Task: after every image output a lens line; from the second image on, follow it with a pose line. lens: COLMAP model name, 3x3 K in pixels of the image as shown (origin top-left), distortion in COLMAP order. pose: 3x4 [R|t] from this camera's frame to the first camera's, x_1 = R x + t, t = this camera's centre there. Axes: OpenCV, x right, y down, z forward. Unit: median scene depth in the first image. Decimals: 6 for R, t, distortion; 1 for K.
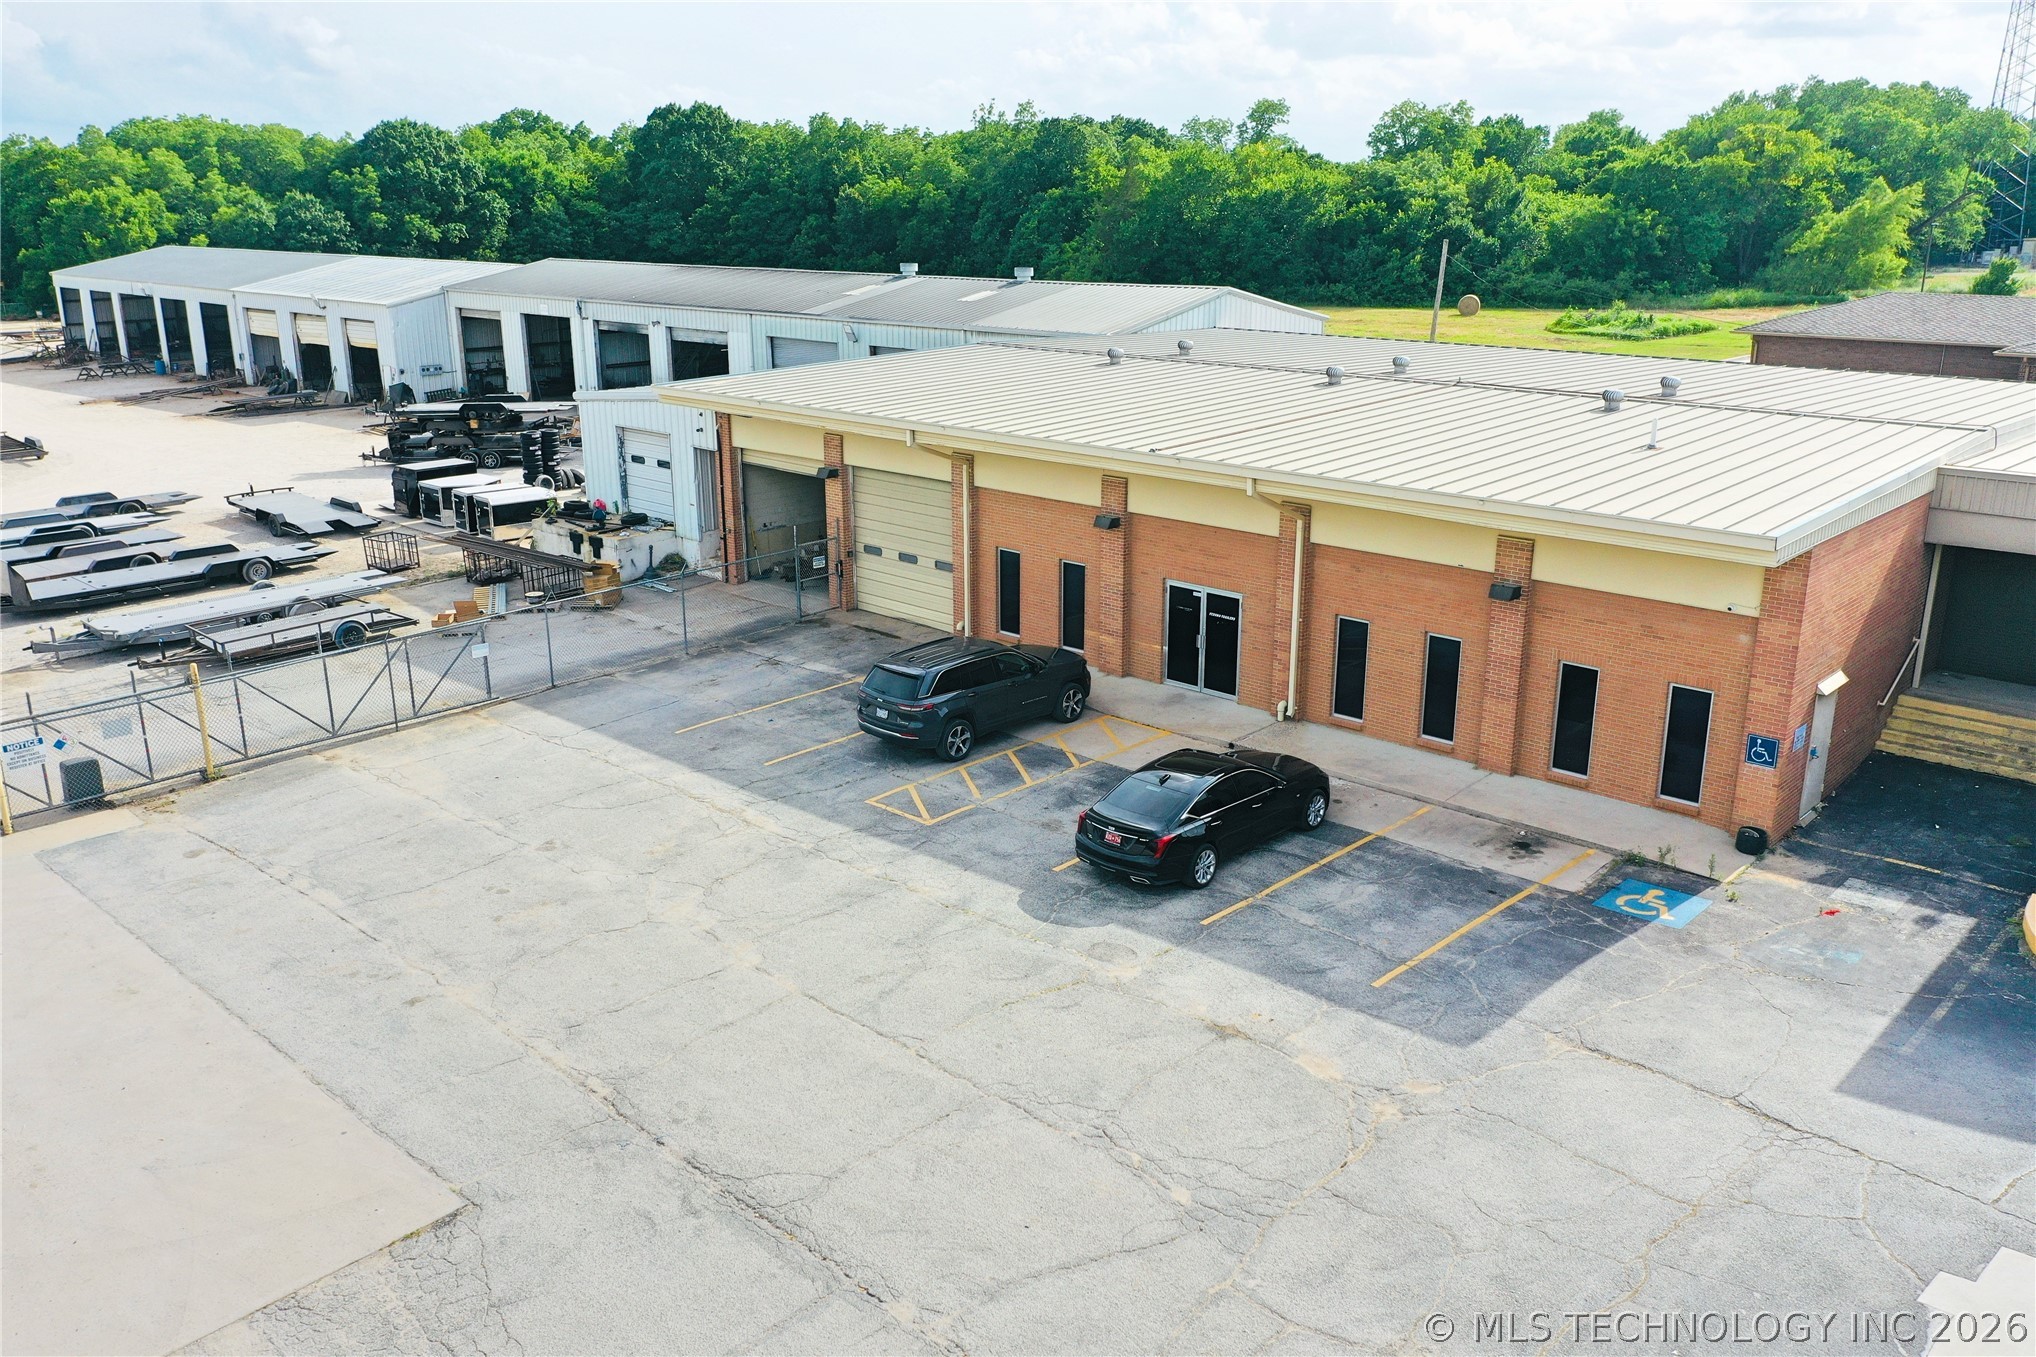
lens RADIAL K [[1605.3, 0, 1018.0], [0, 1605.3, 678.5], [0, 0, 1]] dist [0.000152, -0.004584]
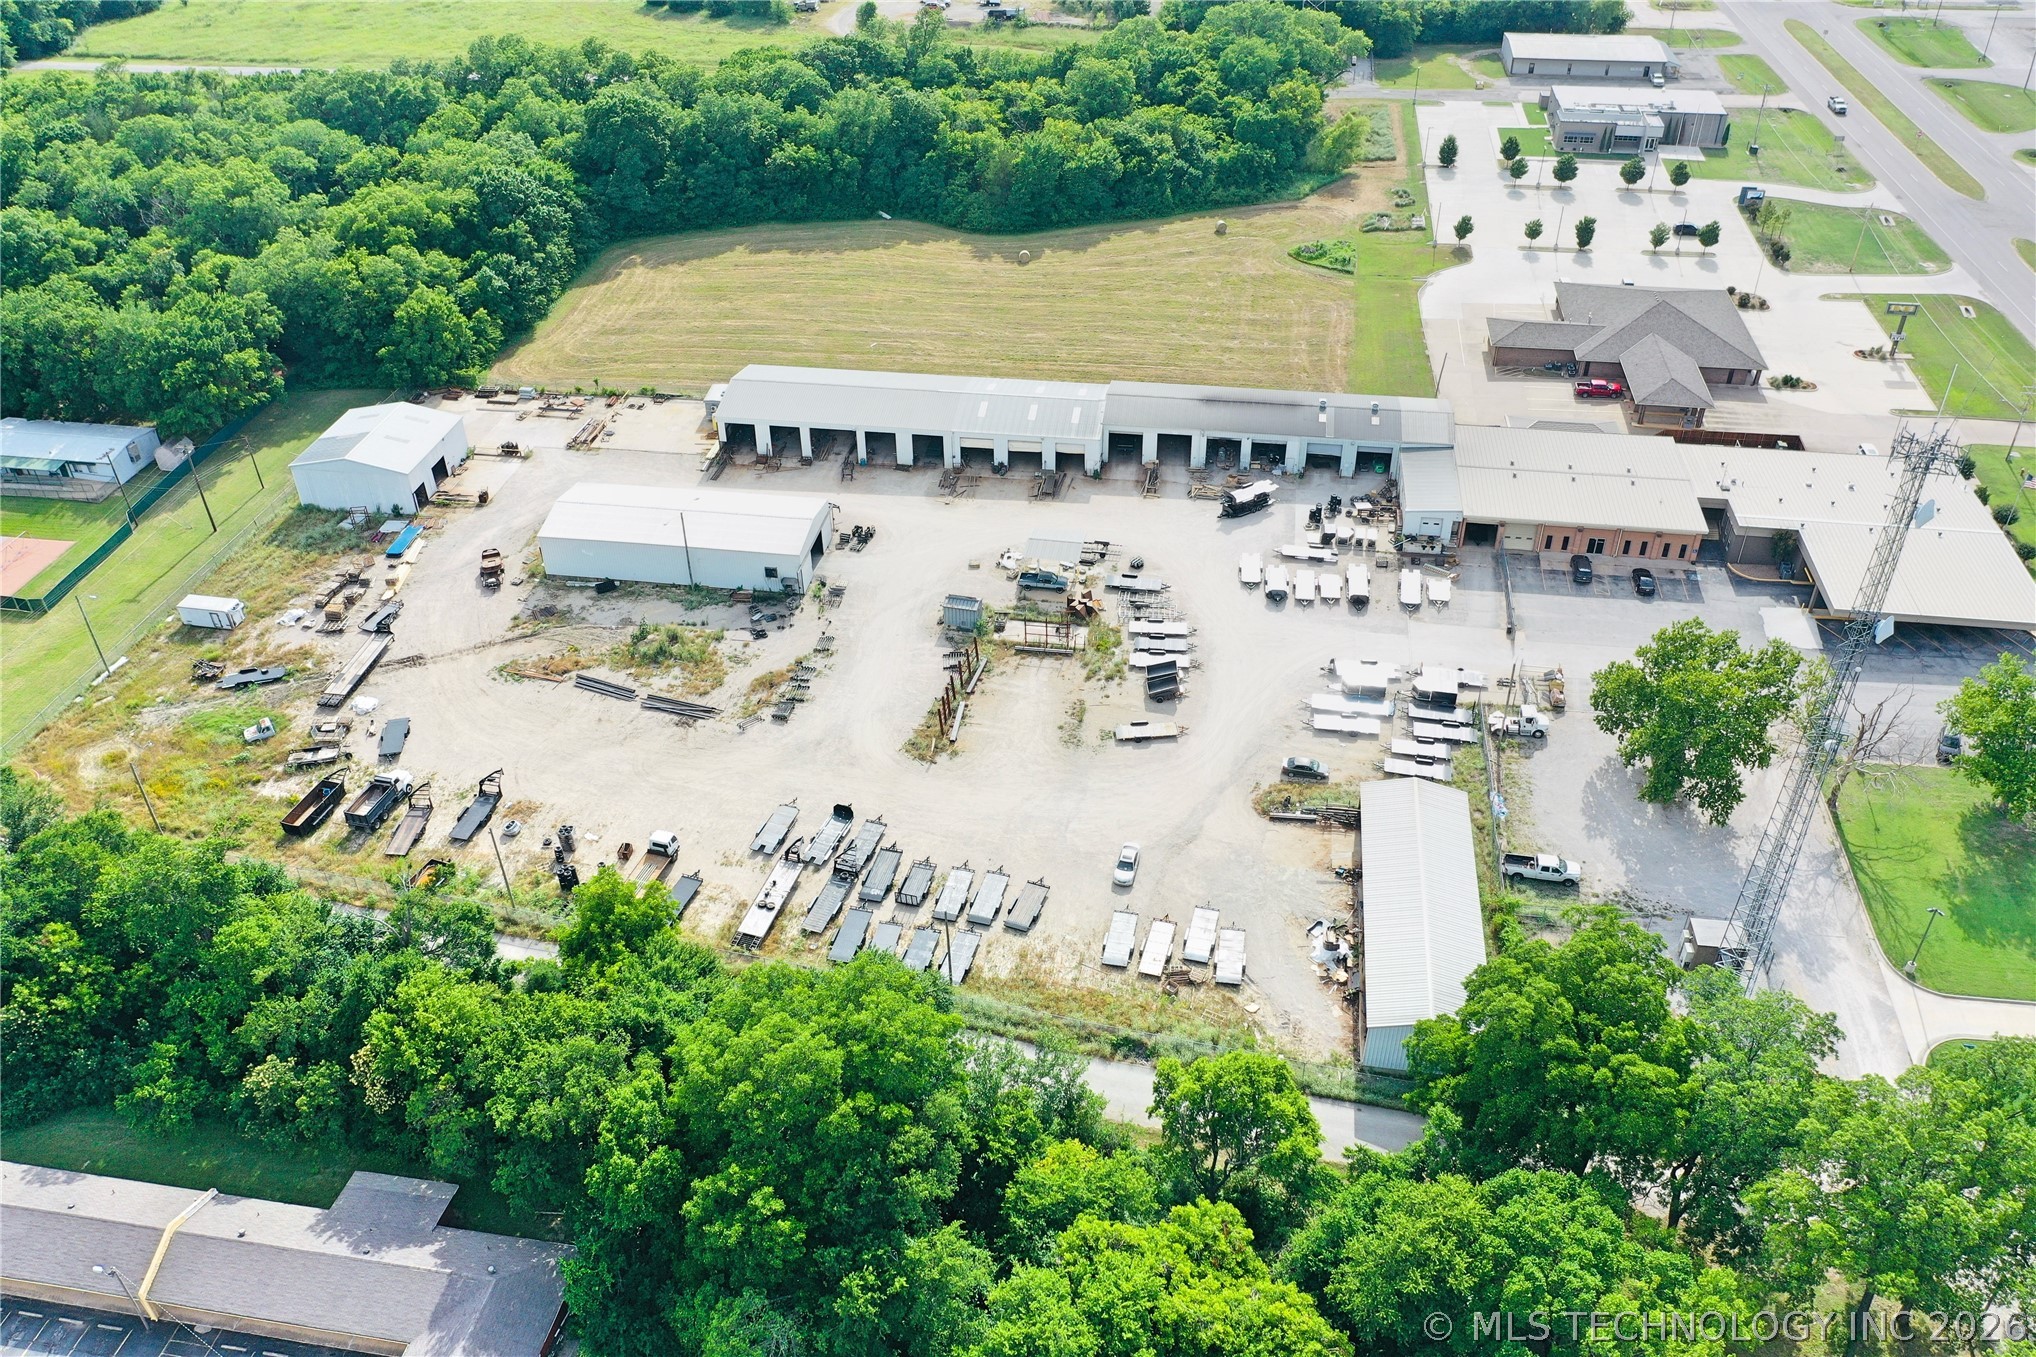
lens RADIAL K [[1605.3, 0, 1018.0], [0, 1605.3, 678.5], [0, 0, 1]] dist [0.000152, -0.004584]
pose [[0.817890, -0.341723, 0.462905, -3.765373], [0.173299, 0.913476, 0.368144, -1.766757], [-0.548656, -0.220880, 0.806343, -2.232972]]
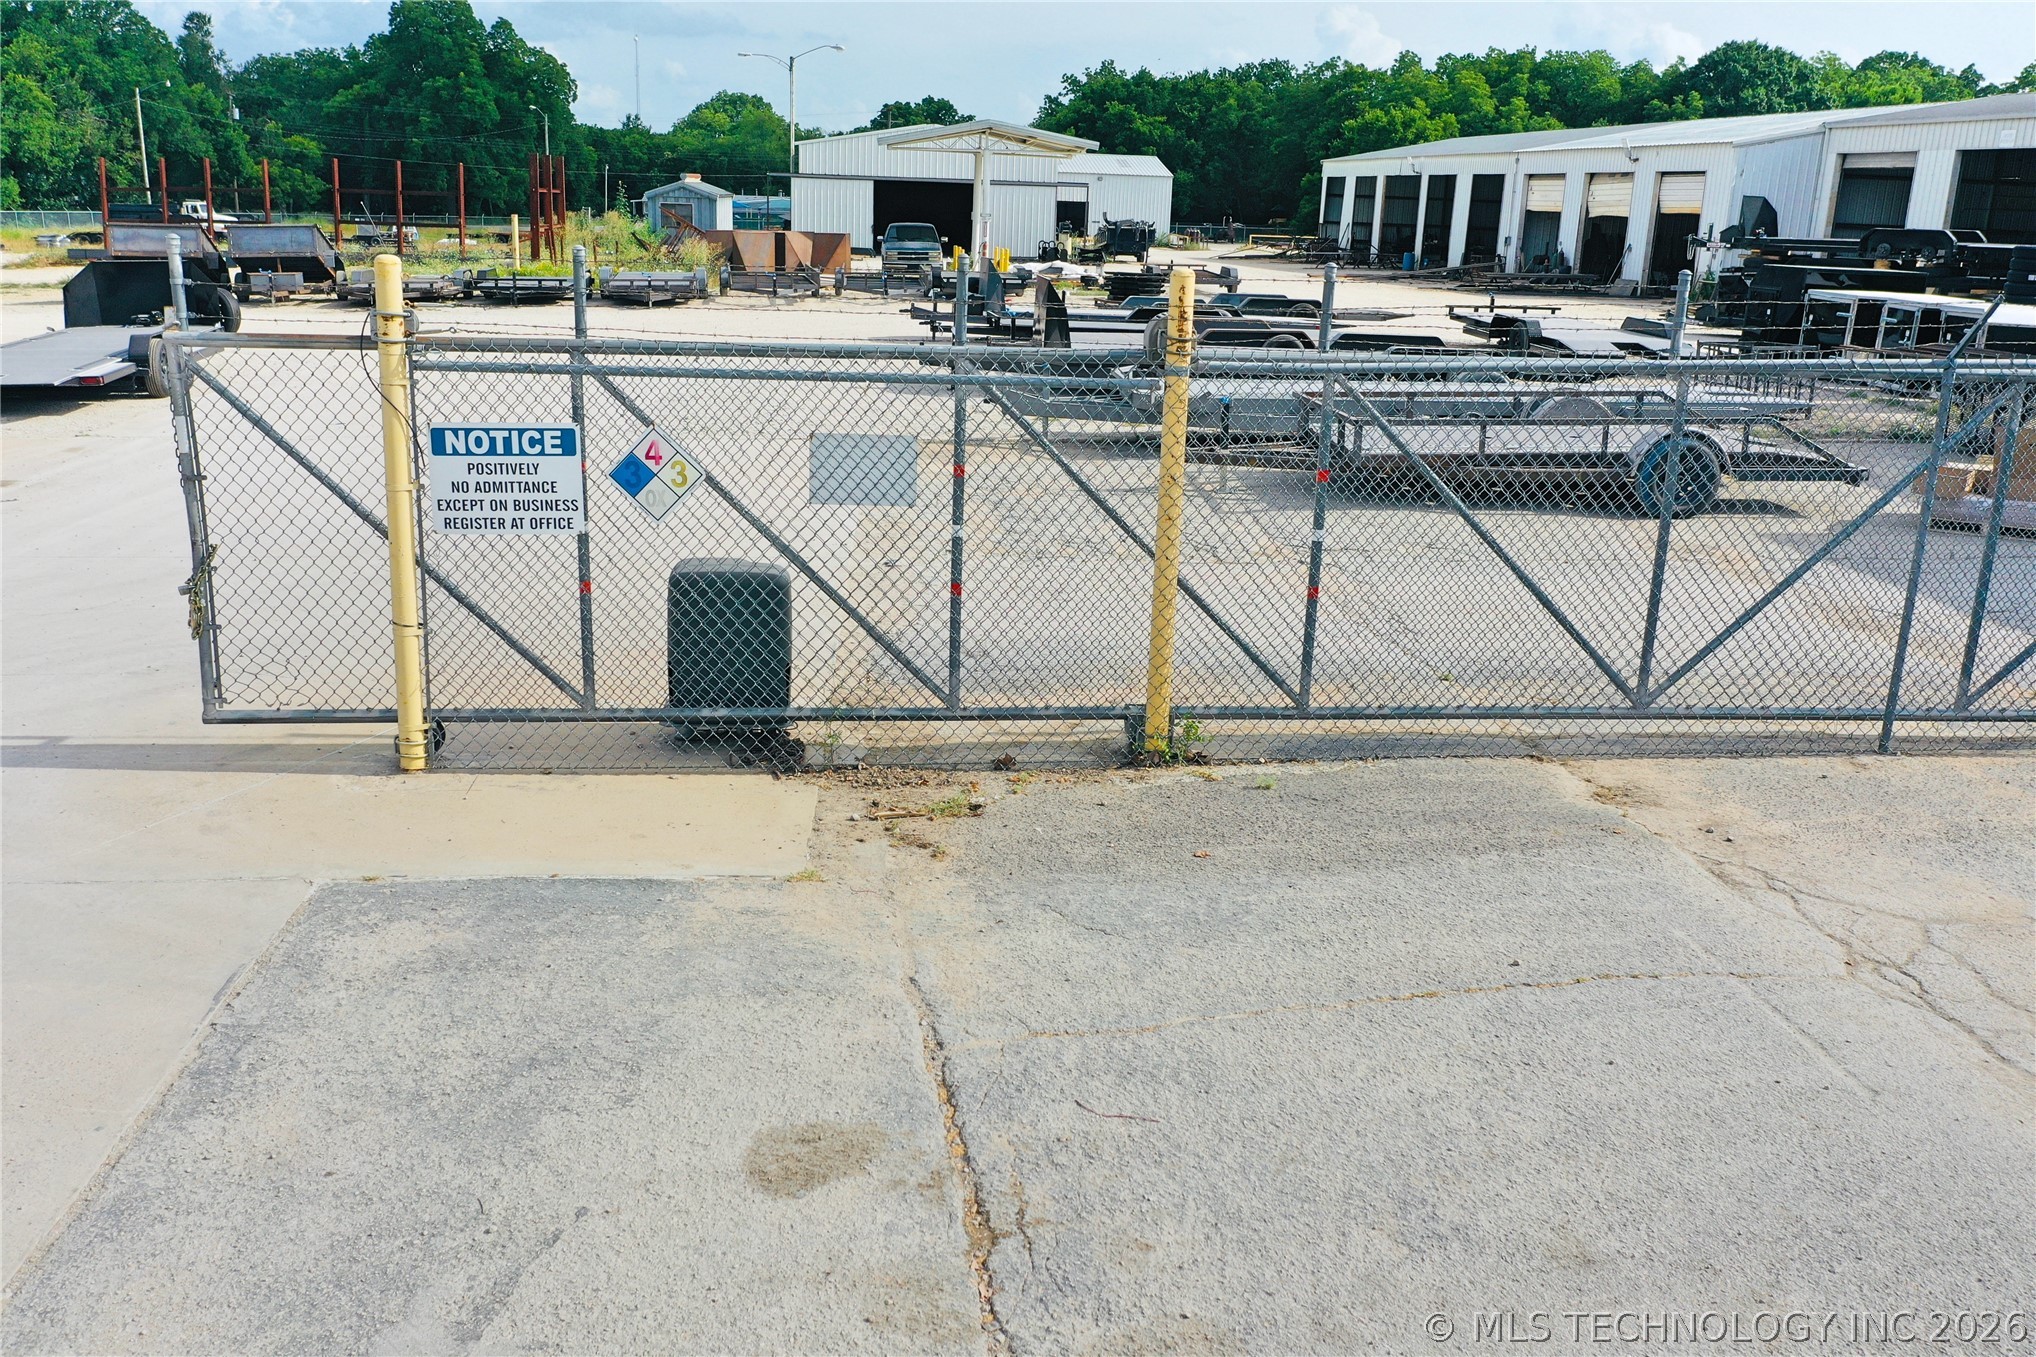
lens RADIAL K [[1710.5, 0, 1018.0], [0, 1710.5, 678.5], [0, 0, 1]] dist [0.000809, -0.008264]
pose [[0.755042, 0.209868, -0.621182, -0.266976], [-0.228308, 0.972254, 0.050972, 0.031499], [0.614644, 0.103335, 0.782007, 0.584255]]
